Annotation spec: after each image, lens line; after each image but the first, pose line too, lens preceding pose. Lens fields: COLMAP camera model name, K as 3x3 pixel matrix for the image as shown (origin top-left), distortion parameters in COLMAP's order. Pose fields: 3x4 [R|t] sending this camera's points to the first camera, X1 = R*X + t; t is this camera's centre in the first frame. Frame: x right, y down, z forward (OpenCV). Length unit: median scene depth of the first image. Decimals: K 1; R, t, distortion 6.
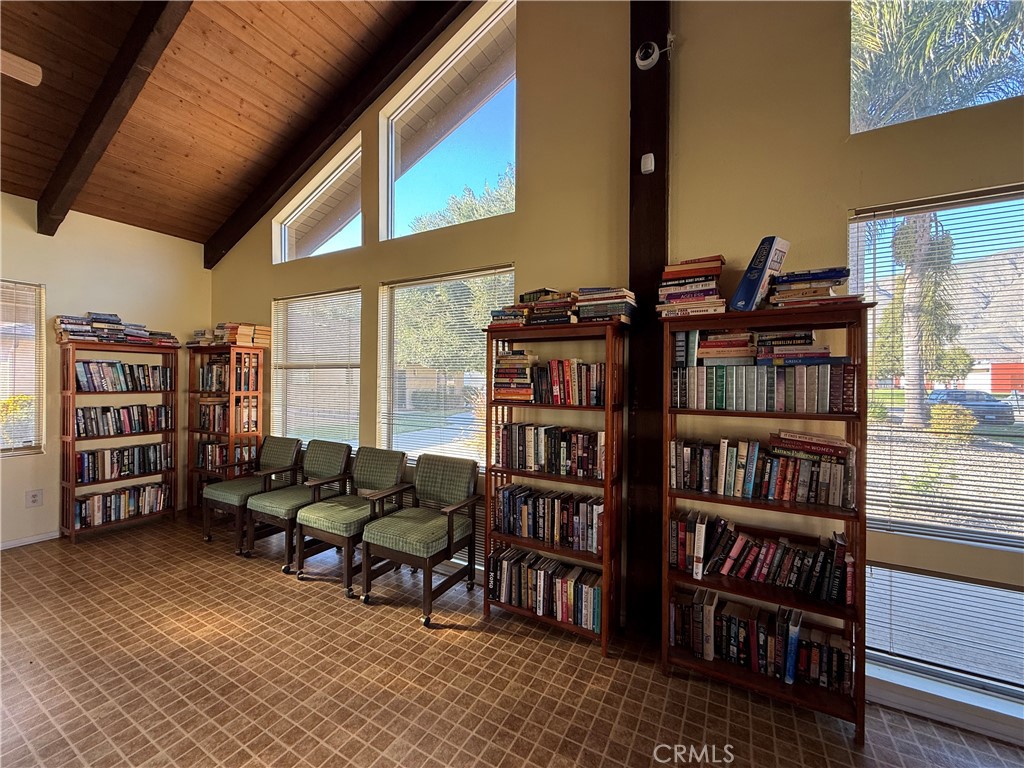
lens RADIAL K [[406.7, 0, 506.6], [0, 406.7, 383.5], [0, 0, 1]] dist [0.001562, -0.000358]
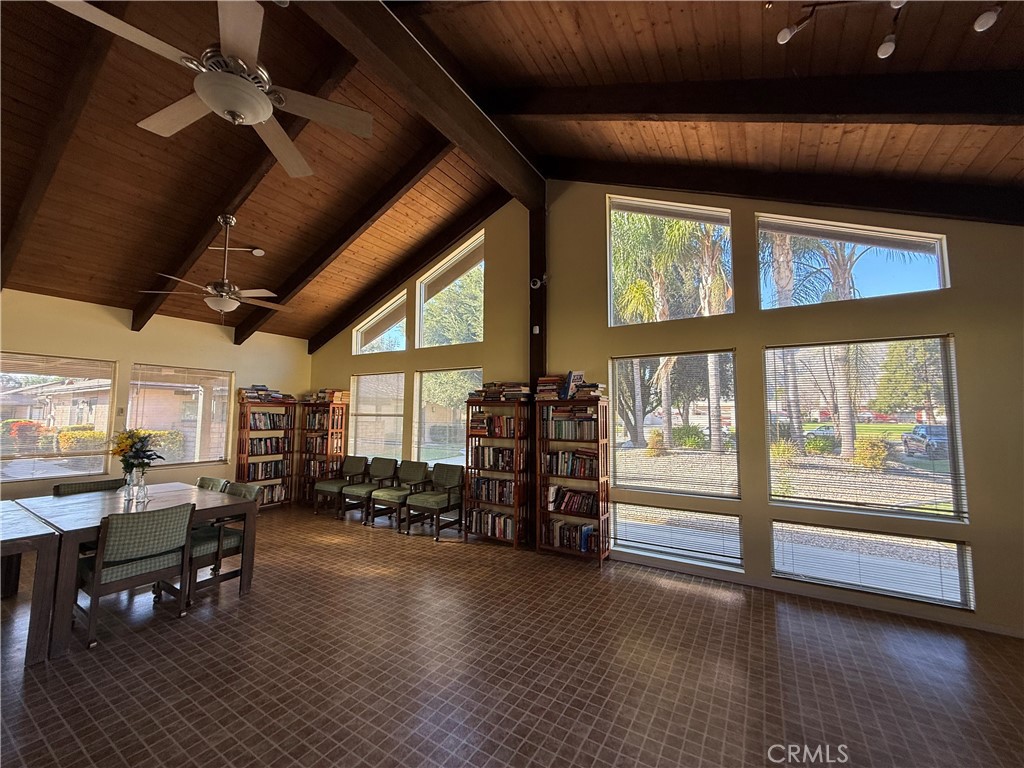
lens RADIAL K [[406.7, 0, 509.9], [0, 406.7, 380.7], [0, 0, 1]] dist [0.001562, -0.000358]
pose [[0.999396, -0.003612, -0.034571, 0.240889], [0.000519, 0.996027, -0.089053, -0.047981], [0.034755, 0.088981, 0.995427, -1.084329]]
